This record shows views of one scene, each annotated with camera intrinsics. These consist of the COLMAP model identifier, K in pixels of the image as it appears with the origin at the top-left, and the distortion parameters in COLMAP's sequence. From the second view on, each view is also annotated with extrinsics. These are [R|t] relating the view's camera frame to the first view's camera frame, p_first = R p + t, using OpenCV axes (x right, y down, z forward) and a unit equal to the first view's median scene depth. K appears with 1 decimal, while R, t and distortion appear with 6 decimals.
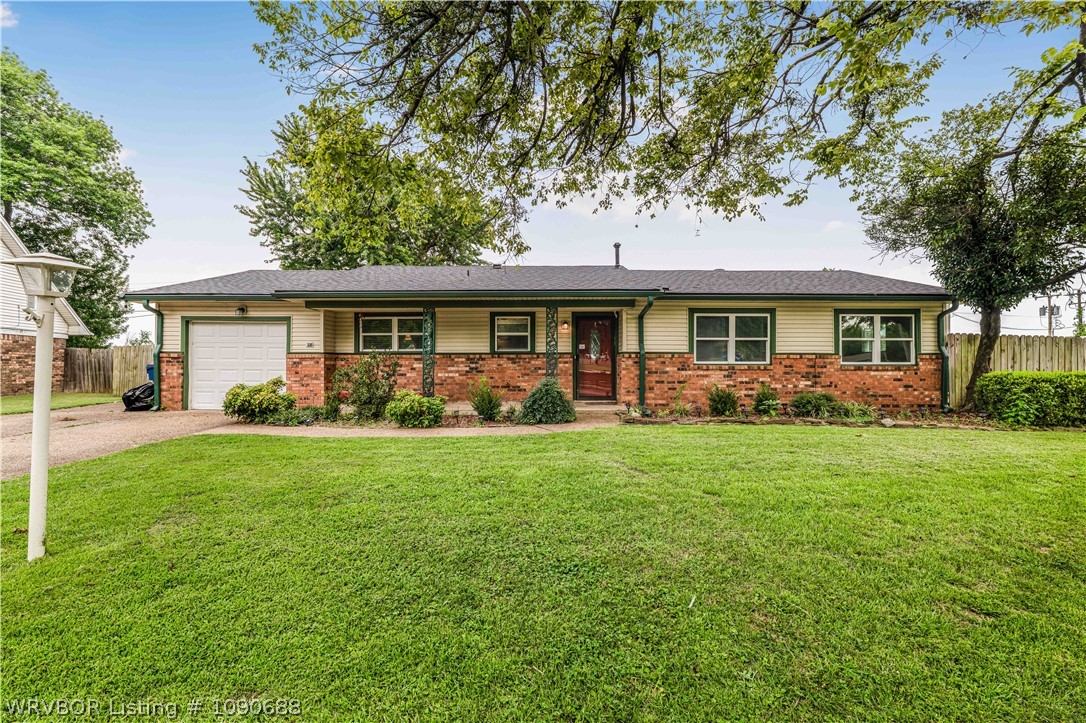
lens RADIAL K [[445.9, 0, 539.1], [0, 445.9, 365.9], [0, 0, 1]] dist [0.007456, -0.001857]
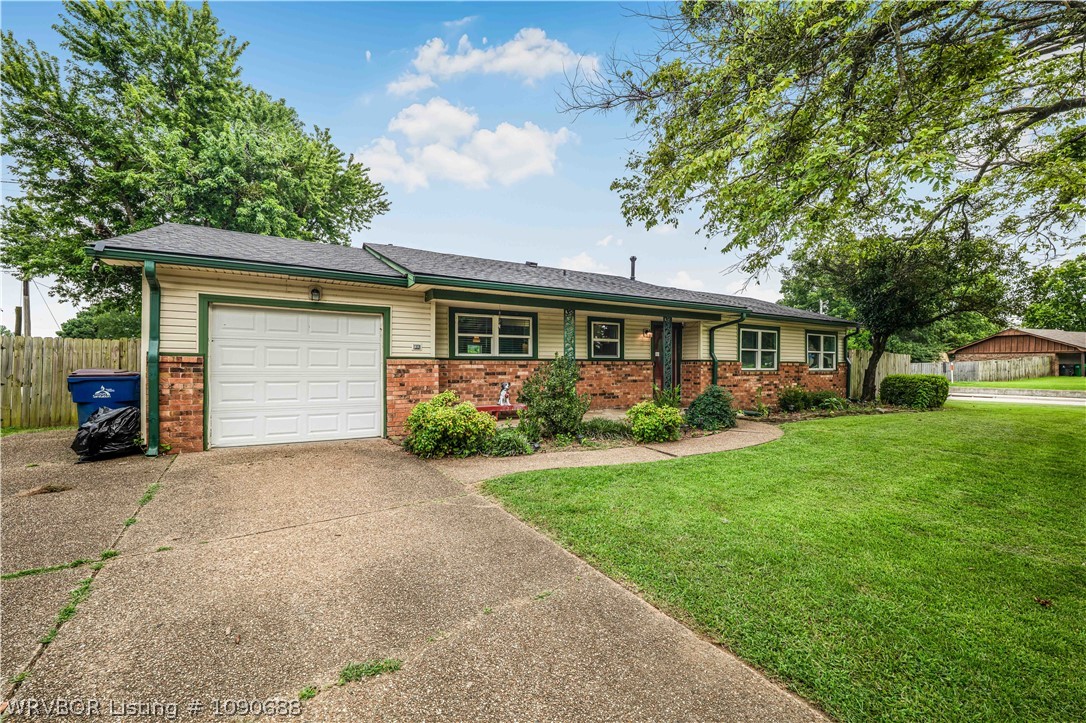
lens RADIAL K [[445.9, 0, 541.1], [0, 445.9, 367.2], [0, 0, 1]] dist [0.007456, -0.001857]
pose [[0.853680, -0.000895, 0.520797, -0.734842], [-0.003936, 0.999959, 0.008171, -0.020510], [-0.520782, -0.009025, 0.853642, 0.253707]]
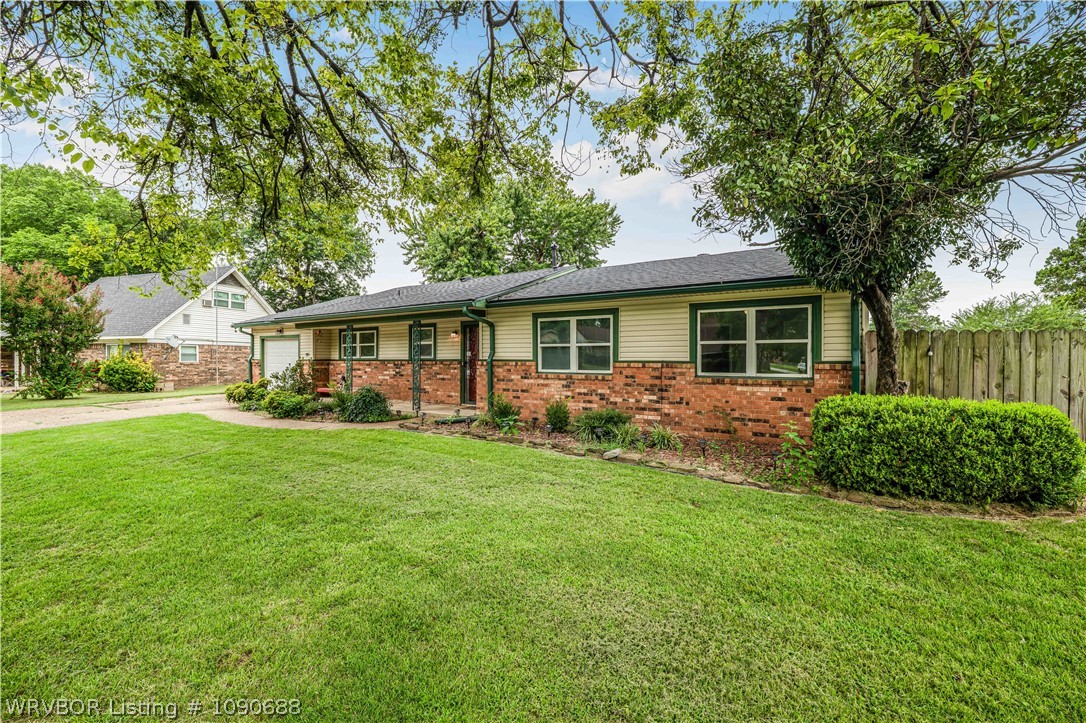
lens RADIAL K [[445.9, 0, 525.0], [0, 445.9, 370.6], [0, 0, 1]] dist [0.007456, -0.001857]
pose [[0.839268, 0.013609, -0.543547, 0.838675], [0.000216, 0.999678, 0.025362, -0.031465], [0.543718, -0.021403, 0.838995, 0.191635]]
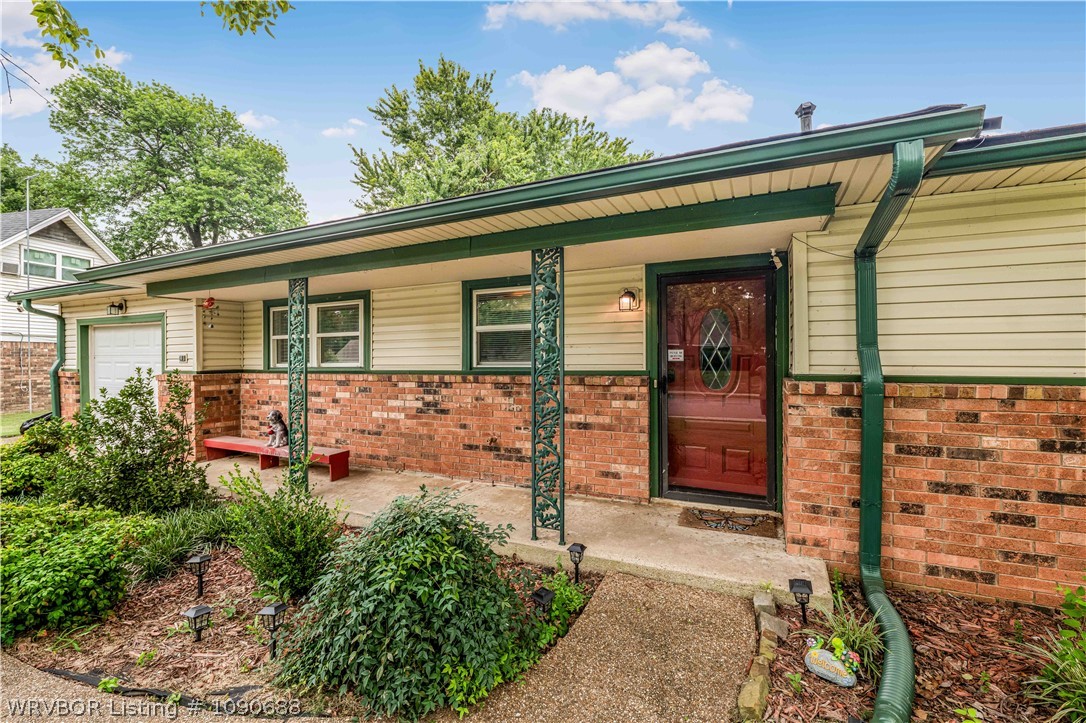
lens RADIAL K [[445.9, 0, 540.4], [0, 445.9, 360.6], [0, 0, 1]] dist [0.007456, -0.001857]
pose [[0.919189, -0.005317, -0.393780, 0.149609], [0.007295, 0.999967, 0.003526, -0.042981], [0.393749, -0.006113, 0.919198, 0.653135]]
